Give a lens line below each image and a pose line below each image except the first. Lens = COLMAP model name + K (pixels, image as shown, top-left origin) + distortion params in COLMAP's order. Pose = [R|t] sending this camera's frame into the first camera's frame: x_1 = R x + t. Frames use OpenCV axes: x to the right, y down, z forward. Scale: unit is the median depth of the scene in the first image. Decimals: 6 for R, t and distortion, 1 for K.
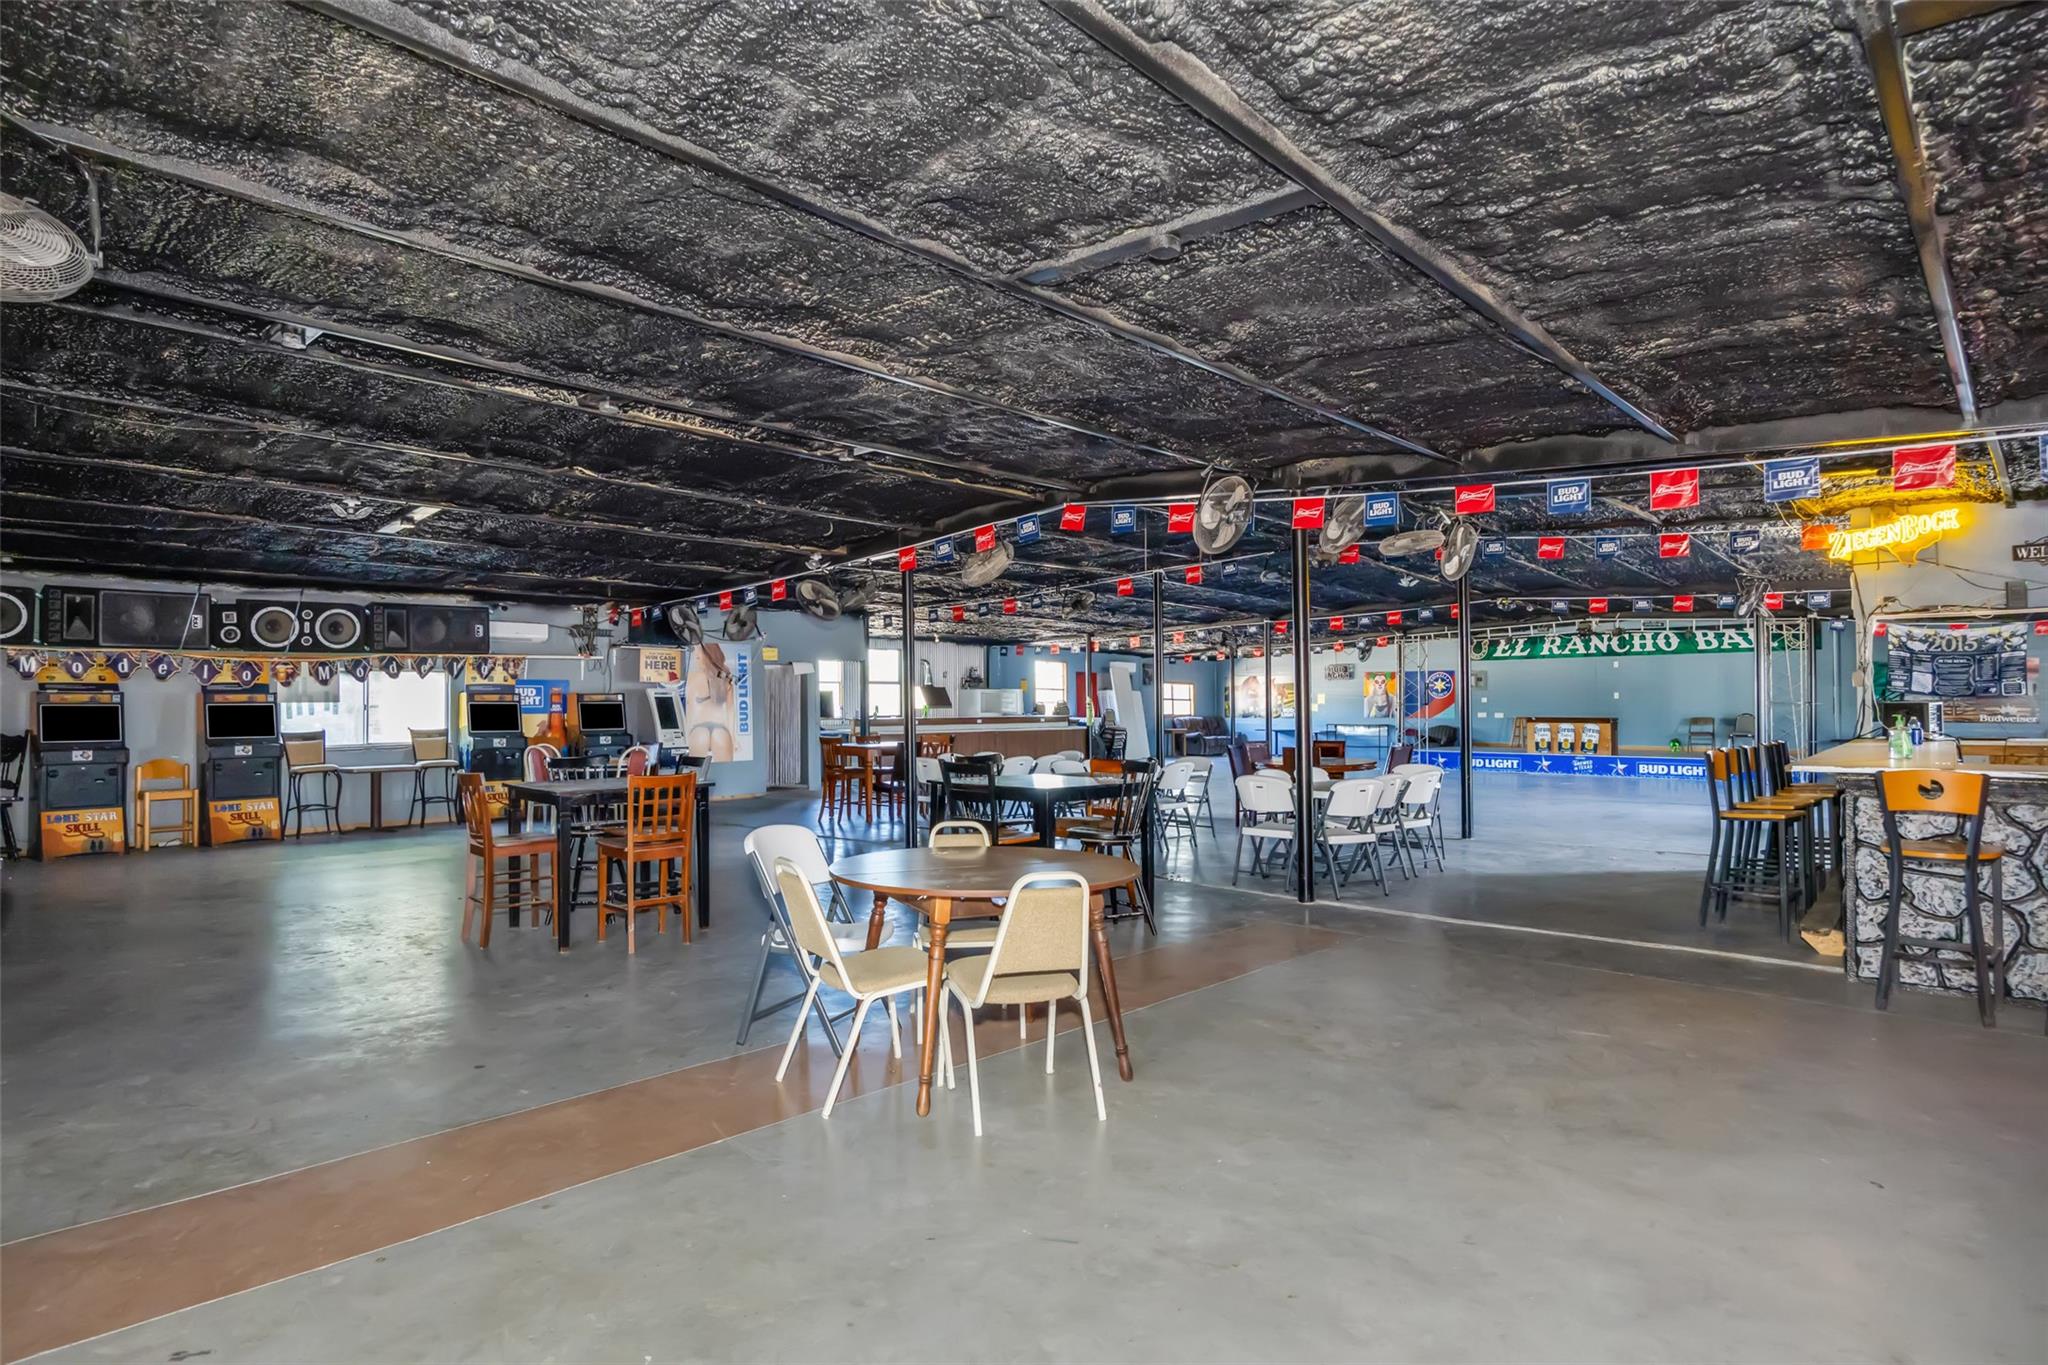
lens RADIAL K [[1145.7, 0, 1021.9], [0, 1145.7, 693.4], [0, 0, 1]] dist [0.001041, 0.000031]
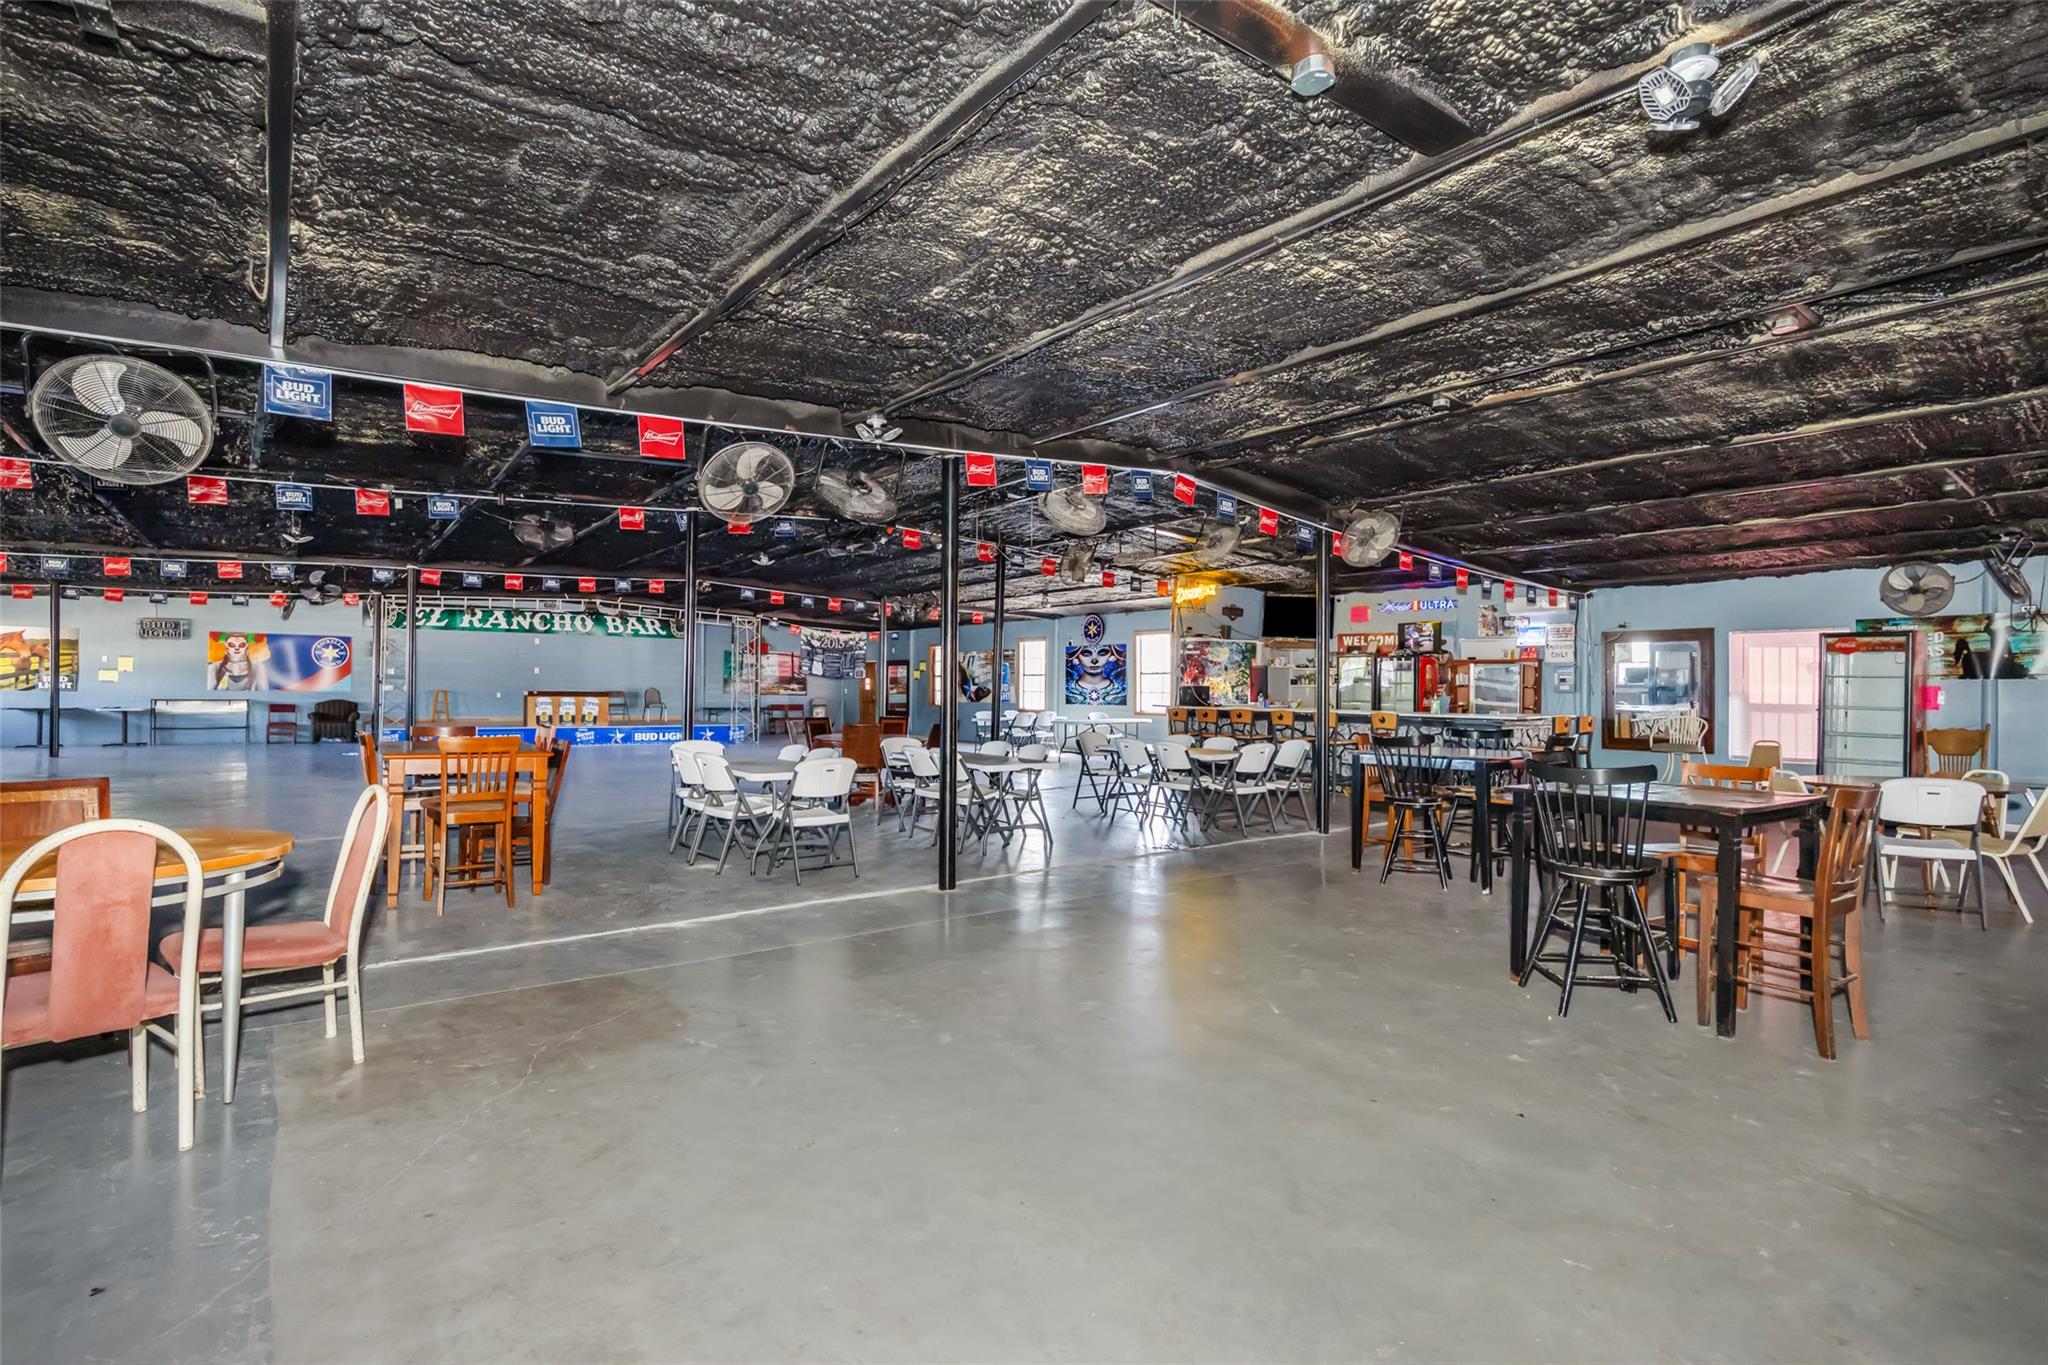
lens RADIAL K [[1005.2, 0, 1021.6], [0, 1005.2, 683.7], [0, 0, 1]] dist [0.001677, 0.000110]
pose [[0.170005, 0.009248, 0.985400, -0.342572], [-0.025704, 0.999657, -0.004947, 0.007498], [-0.985108, -0.024487, 0.170185, 0.415733]]
